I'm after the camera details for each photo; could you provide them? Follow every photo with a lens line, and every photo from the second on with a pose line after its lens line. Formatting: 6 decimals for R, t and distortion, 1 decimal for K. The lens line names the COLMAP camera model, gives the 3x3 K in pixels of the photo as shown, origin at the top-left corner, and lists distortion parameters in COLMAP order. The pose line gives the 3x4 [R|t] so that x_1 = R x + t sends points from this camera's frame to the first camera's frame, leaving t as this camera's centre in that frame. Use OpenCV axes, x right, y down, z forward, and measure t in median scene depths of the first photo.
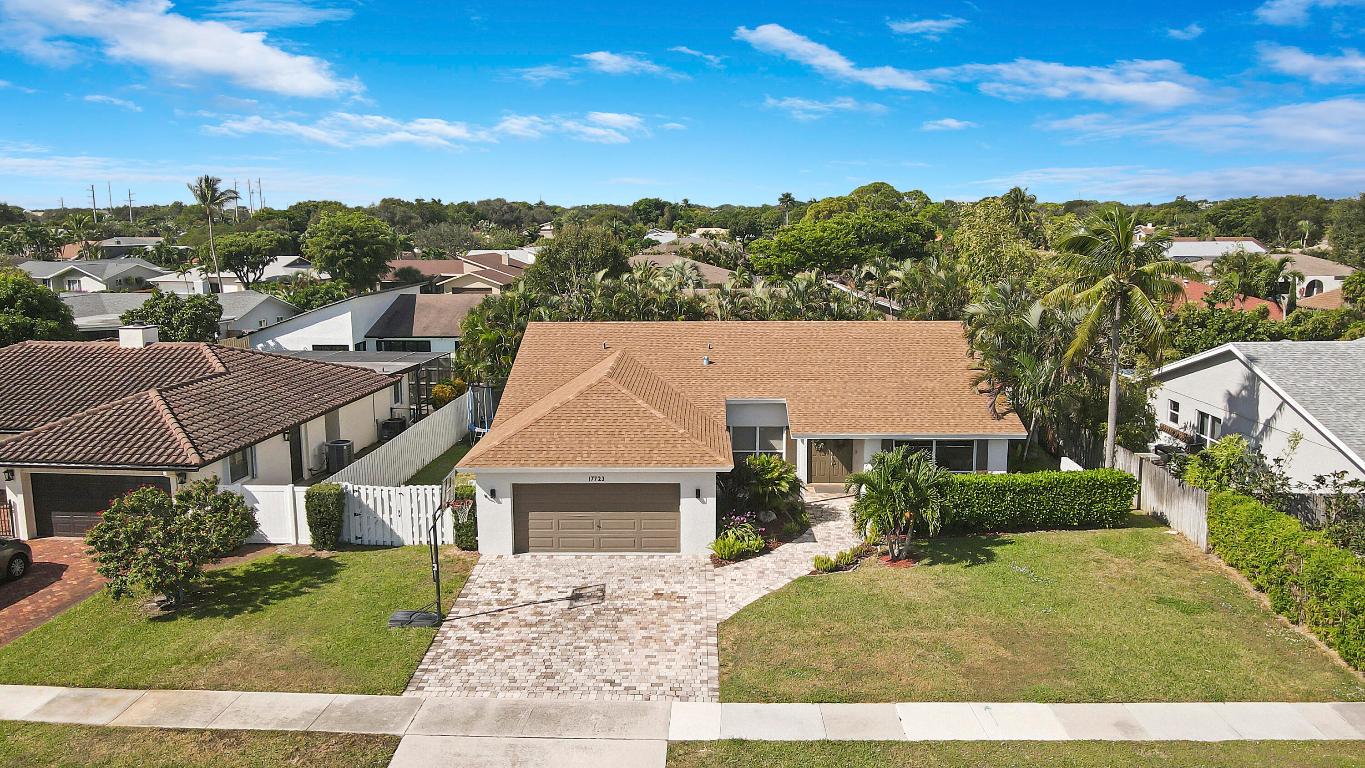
lens RADIAL K [[1012.0, 0, 683.0], [0, 1012.0, 383.3], [0, 0, 1]] dist [0.007395, 0.021272]
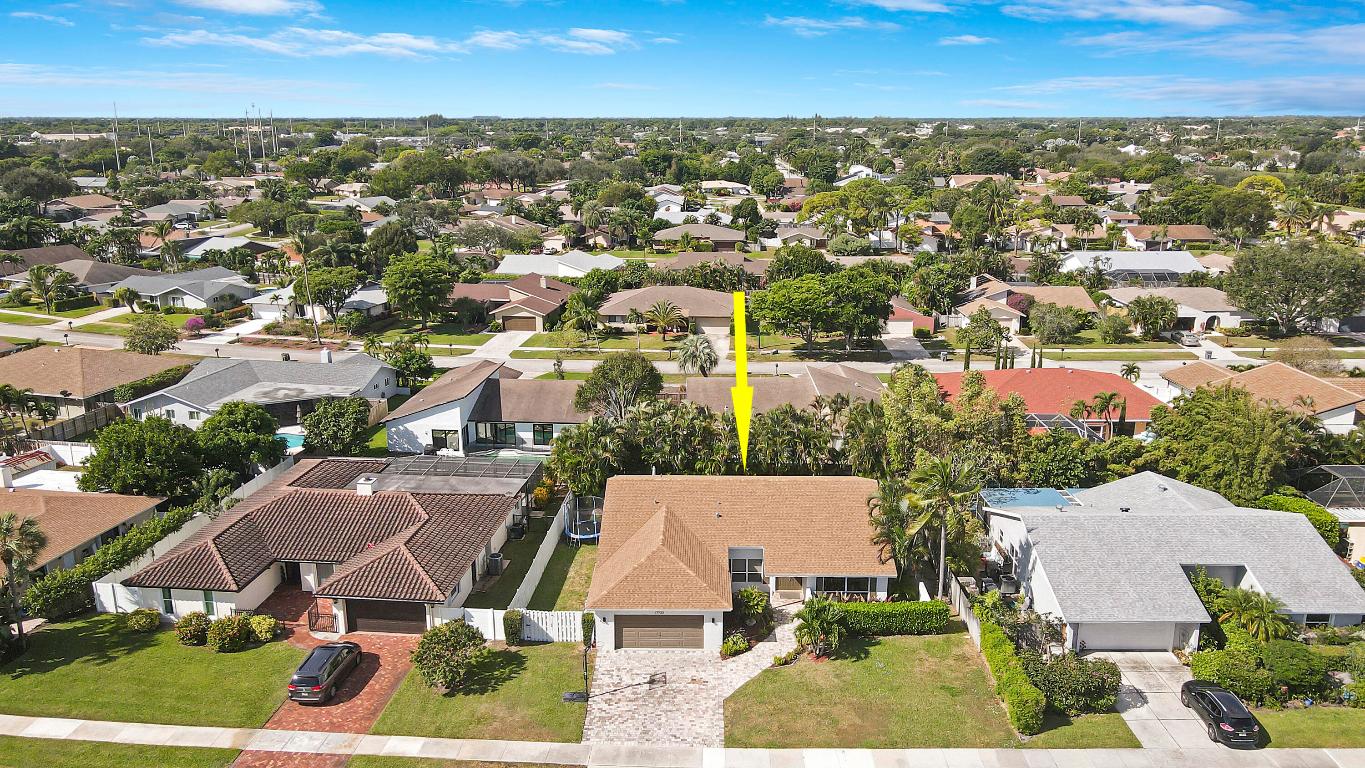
lens RADIAL K [[1012.0, 0, 690.6], [0, 1012.0, 389.5], [0, 0, 1]] dist [0.007395, 0.021272]
pose [[0.999974, 0.004487, 0.005583, -0.041023], [-0.005000, 0.995396, 0.095721, -0.513125], [-0.005128, -0.095746, 0.995393, -0.858956]]
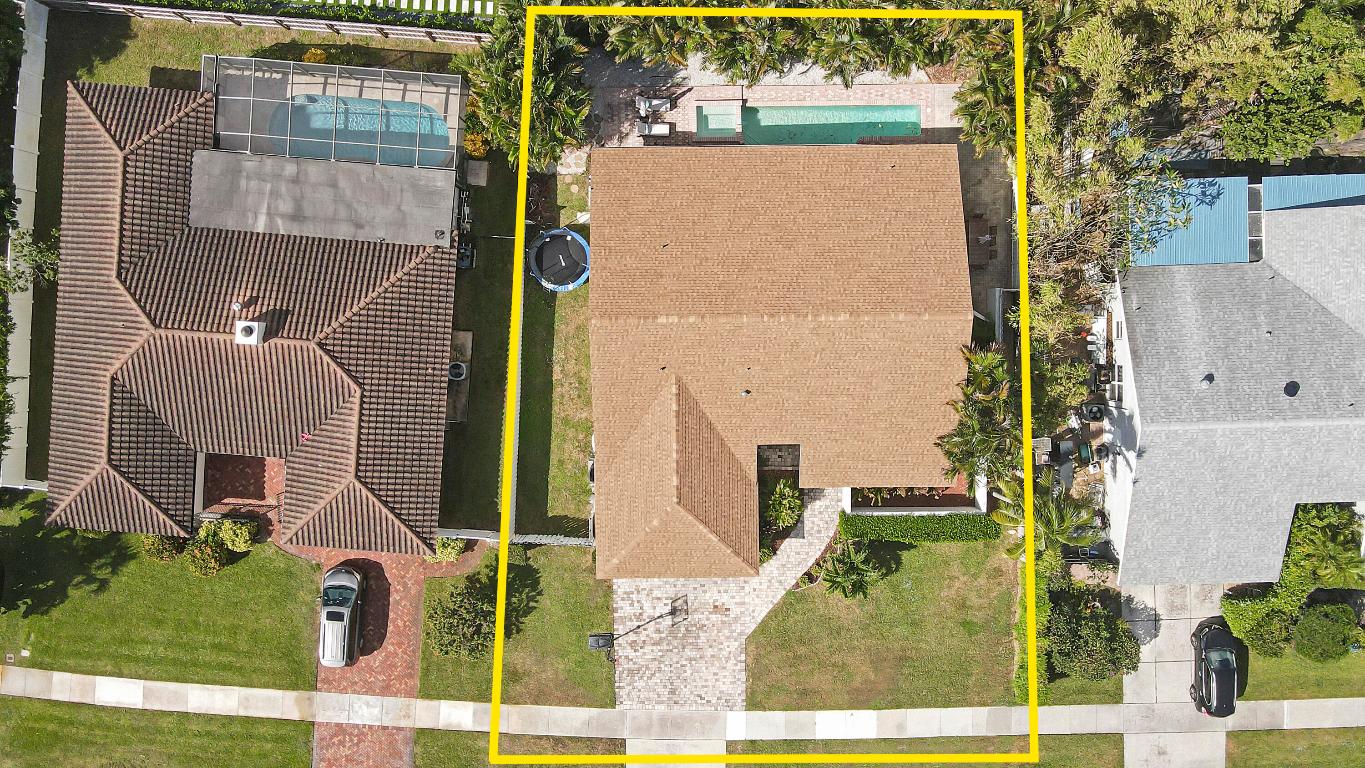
lens RADIAL K [[1012.0, 0, 685.2], [0, 1012.0, 386.1], [0, 0, 1]] dist [0.007395, 0.021272]
pose [[0.999534, -0.030395, 0.002691, -0.070984], [0.000911, 0.117891, 0.993026, -1.681963], [-0.030500, -0.992561, 0.117864, 1.128048]]
